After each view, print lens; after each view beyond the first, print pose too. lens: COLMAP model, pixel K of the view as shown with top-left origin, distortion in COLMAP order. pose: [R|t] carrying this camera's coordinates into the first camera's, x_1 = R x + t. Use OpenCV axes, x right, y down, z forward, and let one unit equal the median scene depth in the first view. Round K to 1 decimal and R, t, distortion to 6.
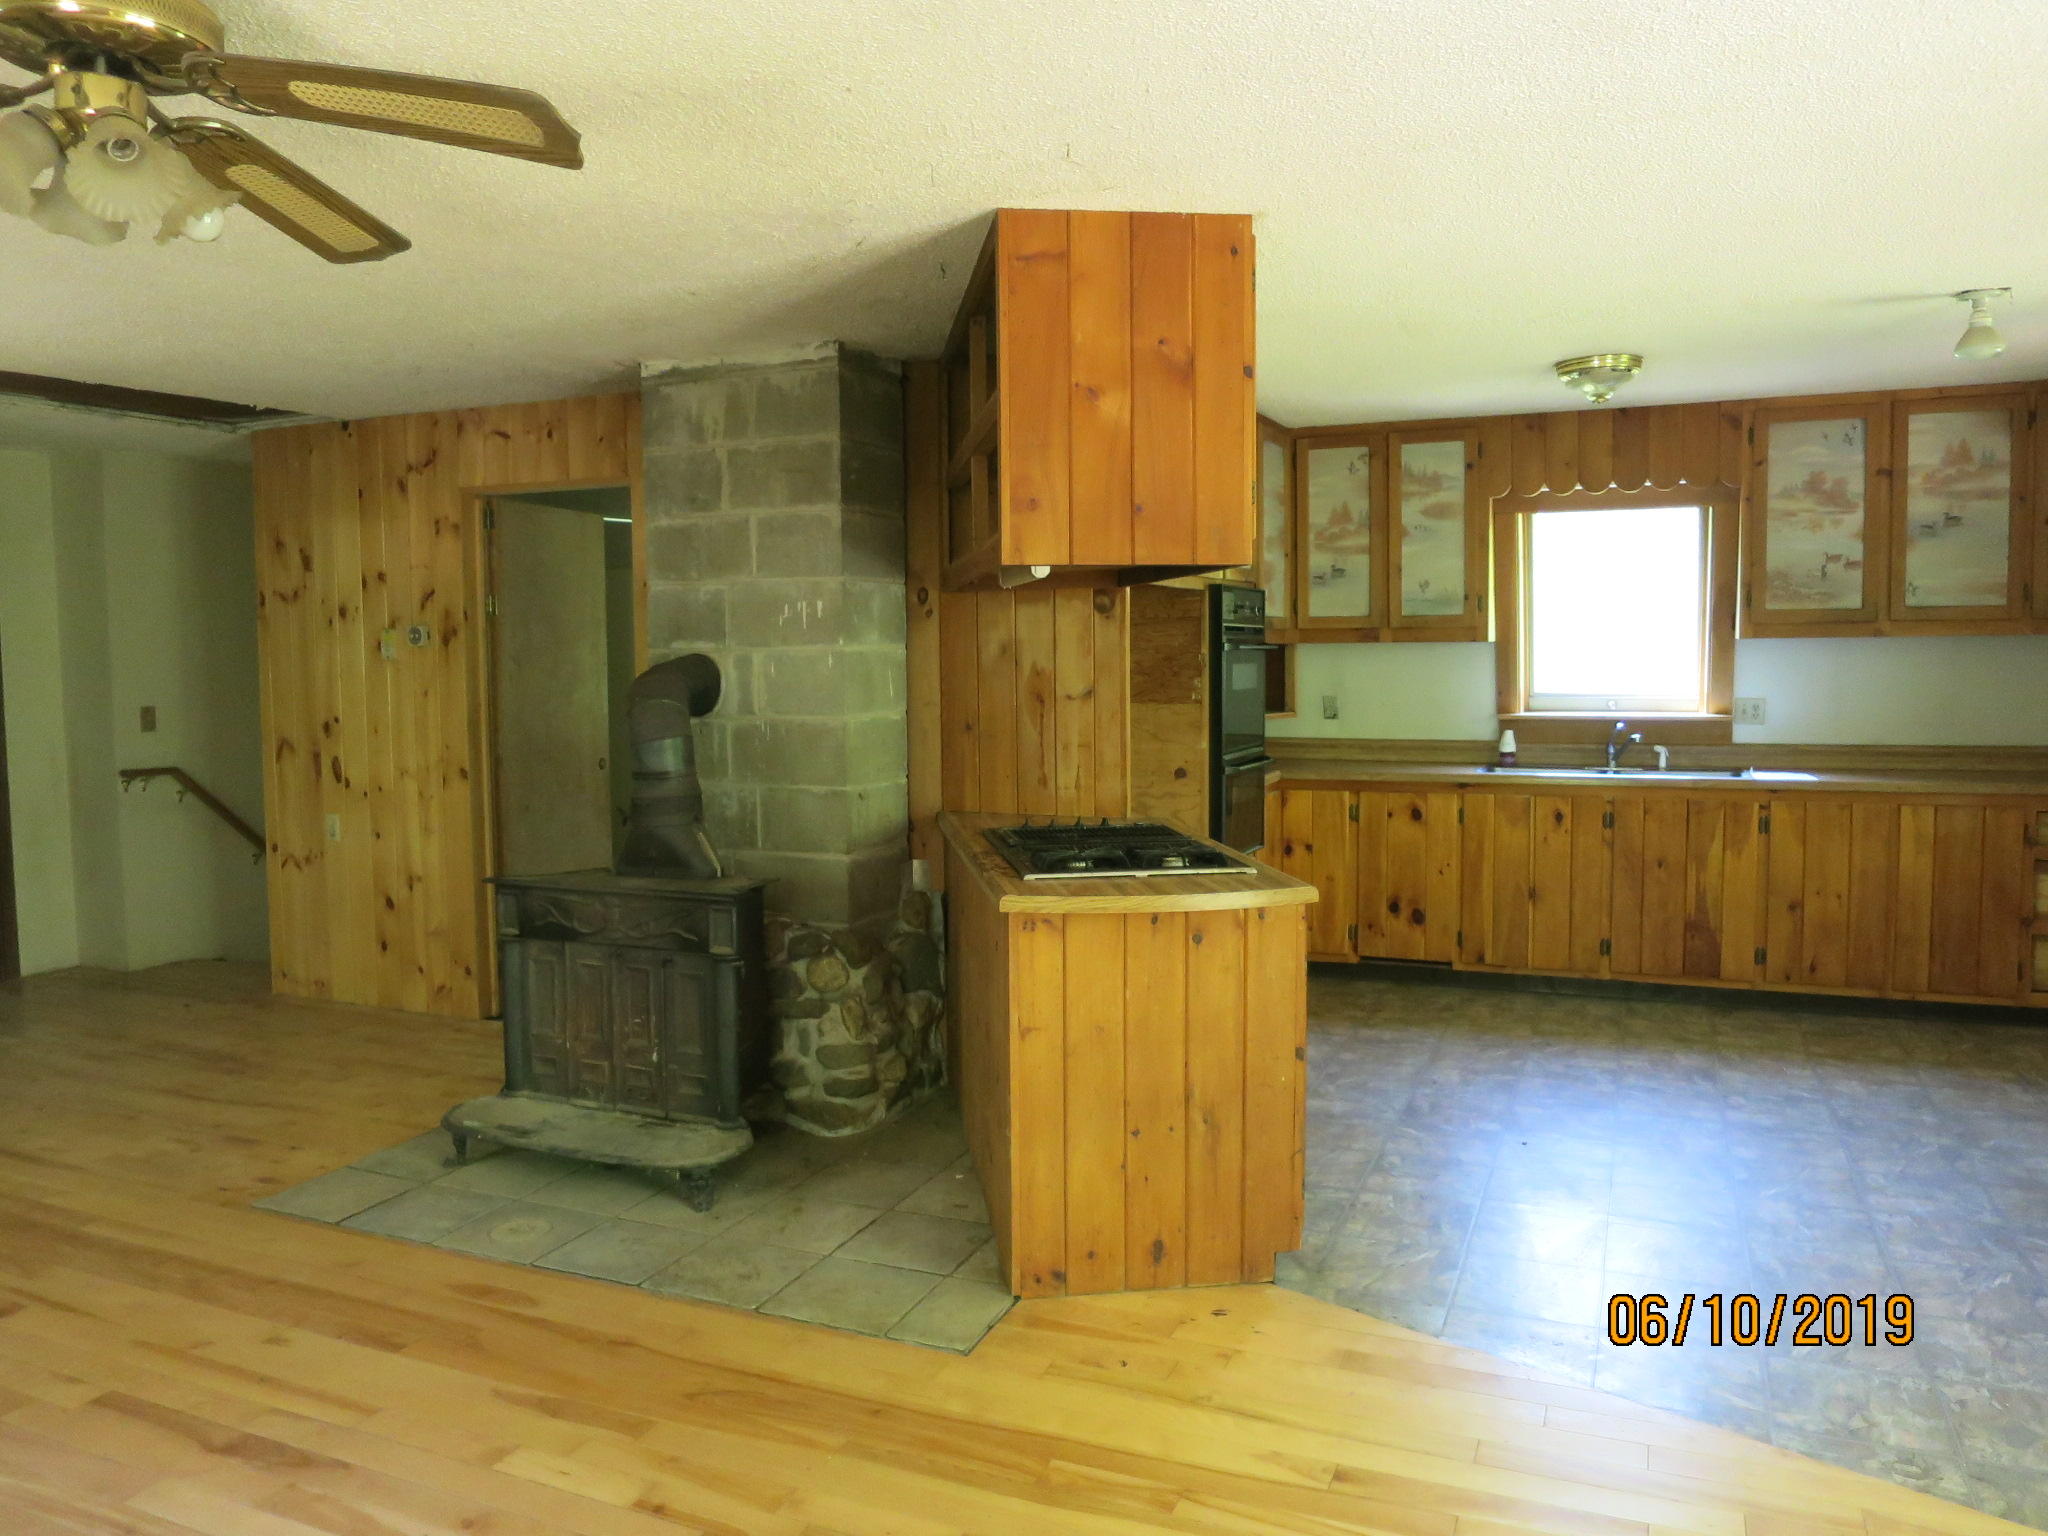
lens RADIAL K [[1461.6, 0, 1024.5], [0, 1461.6, 768.8], [0, 0, 1]] dist [-0.056013, 0.016415]
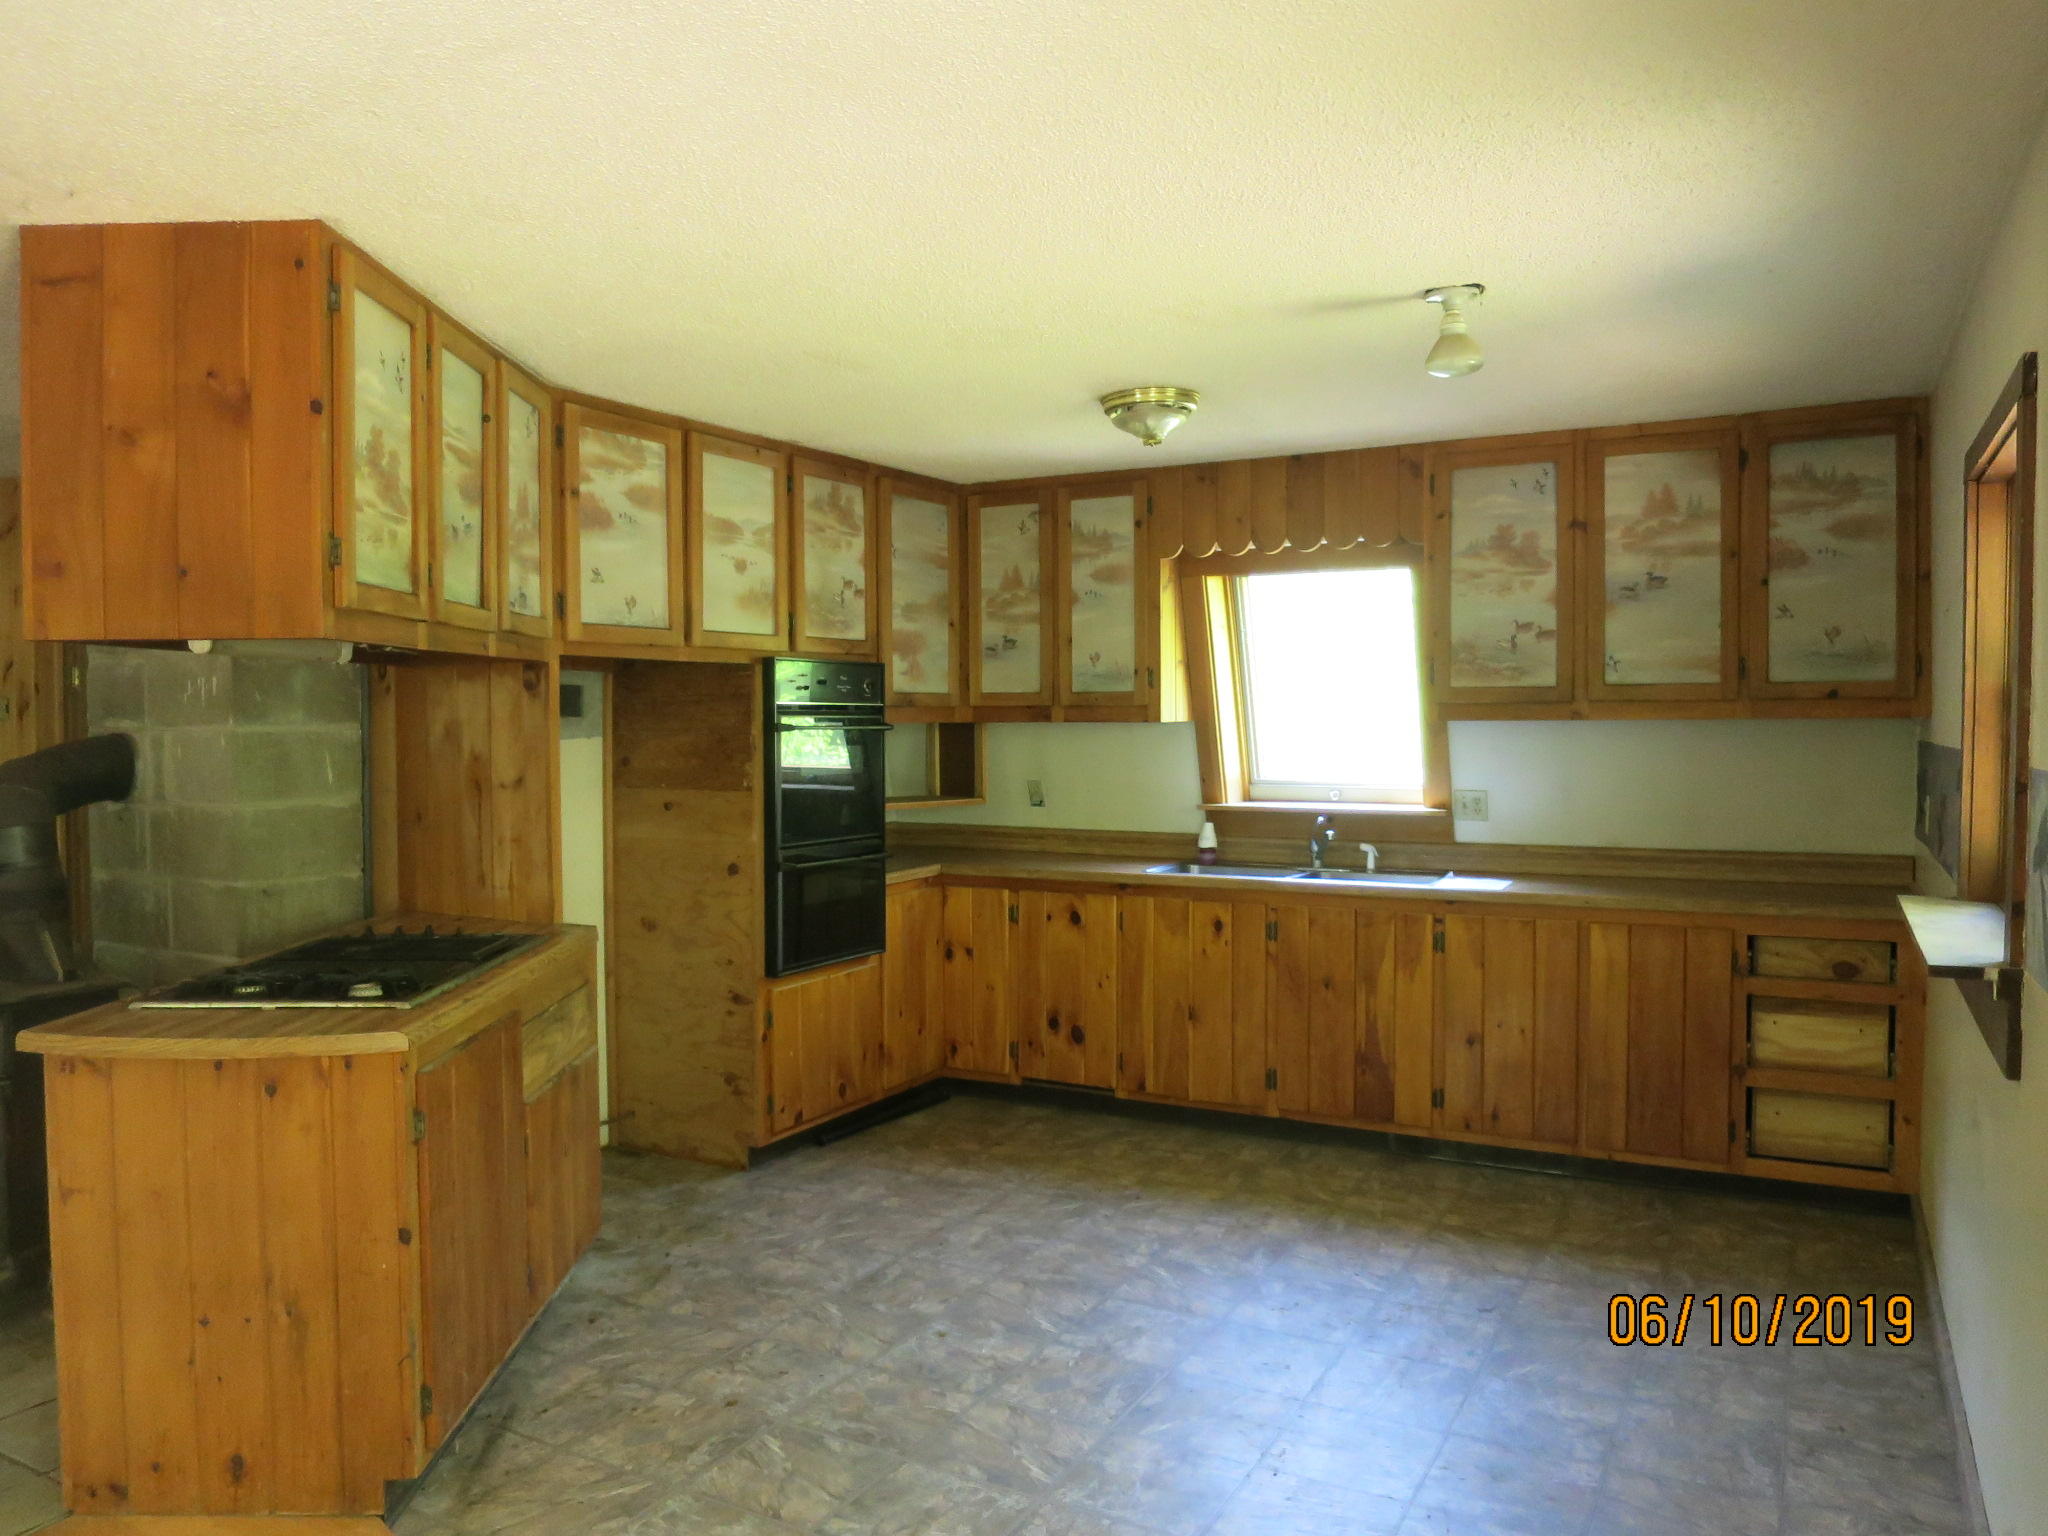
lens RADIAL K [[1461.6, 0, 1025.1], [0, 1461.6, 773.3], [0, 0, 1]] dist [-0.056013, 0.016415]
pose [[0.995365, 0.011750, -0.095449, 0.367597], [-0.015808, 0.998998, -0.041872, -0.021095], [0.094861, 0.043186, 0.994553, 0.133501]]
